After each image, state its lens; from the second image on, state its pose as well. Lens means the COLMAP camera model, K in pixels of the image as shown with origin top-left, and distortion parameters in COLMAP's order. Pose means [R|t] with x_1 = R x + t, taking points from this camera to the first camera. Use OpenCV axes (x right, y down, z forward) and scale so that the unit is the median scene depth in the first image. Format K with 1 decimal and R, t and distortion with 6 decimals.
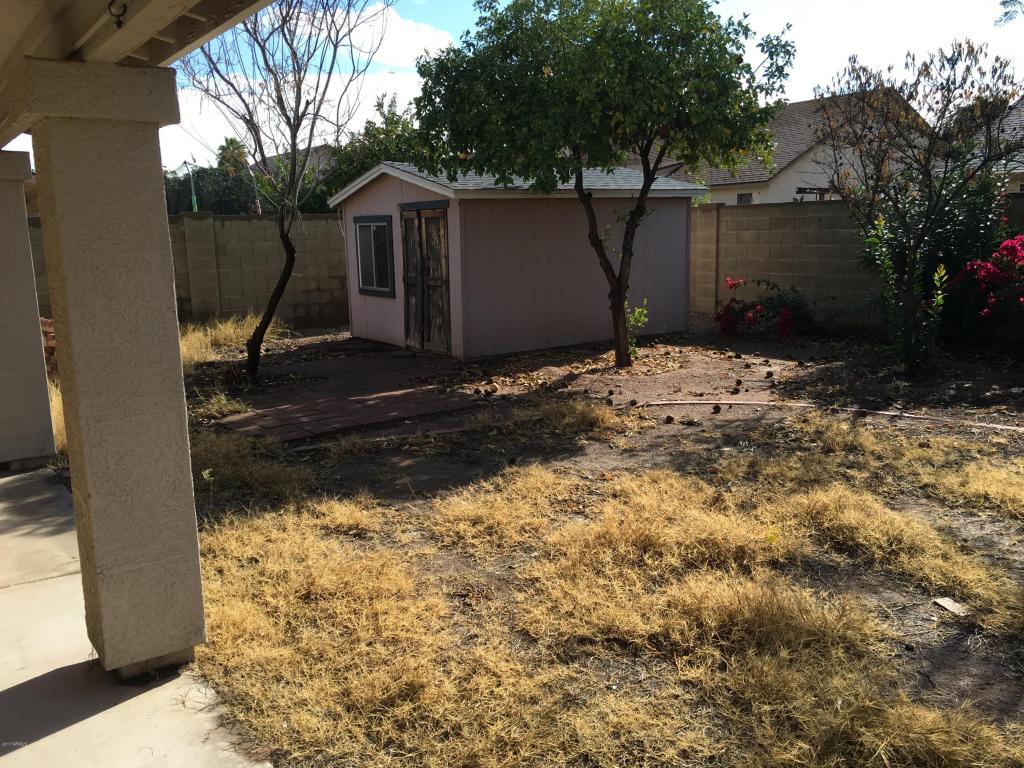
lens RADIAL K [[865.6, 0, 512.0], [0, 865.6, 384.0], [0, 0, 1]] dist [0.084329, -0.124207]
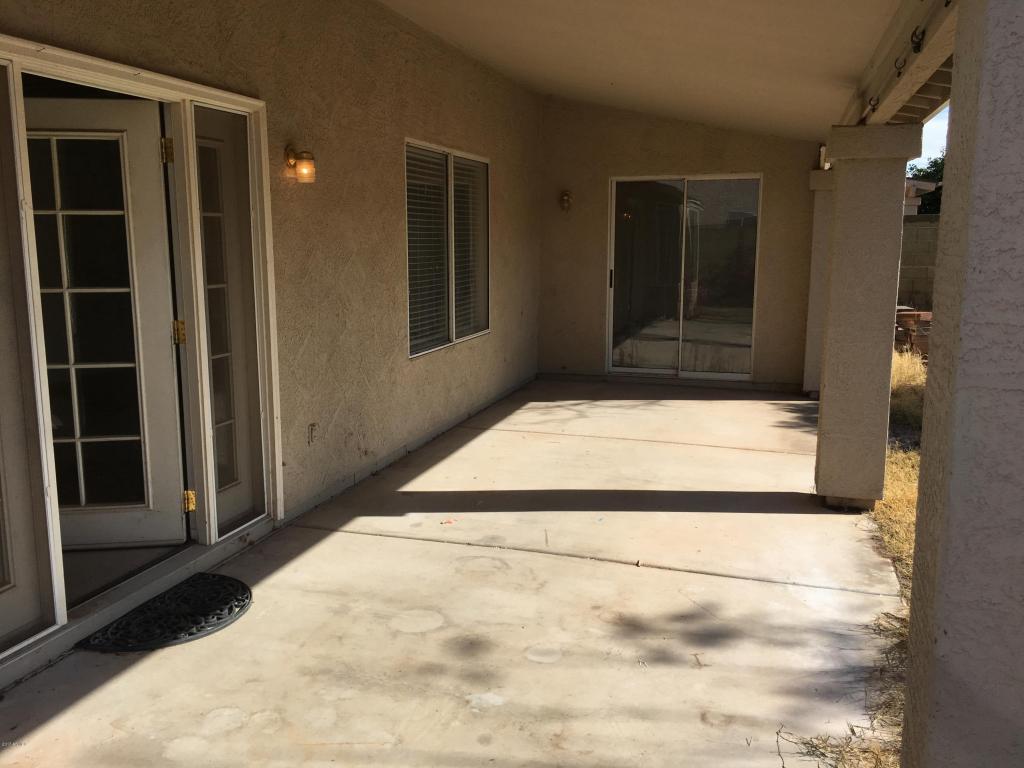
lens RADIAL K [[865.6, 0, 512.0], [0, 865.6, 384.0], [0, 0, 1]] dist [0.084329, -0.124207]
pose [[0.614649, 0.154919, -0.773438, 0.430776], [-0.150760, 0.985521, 0.077591, 0.084229], [0.774259, 0.068912, 0.629105, -0.497672]]
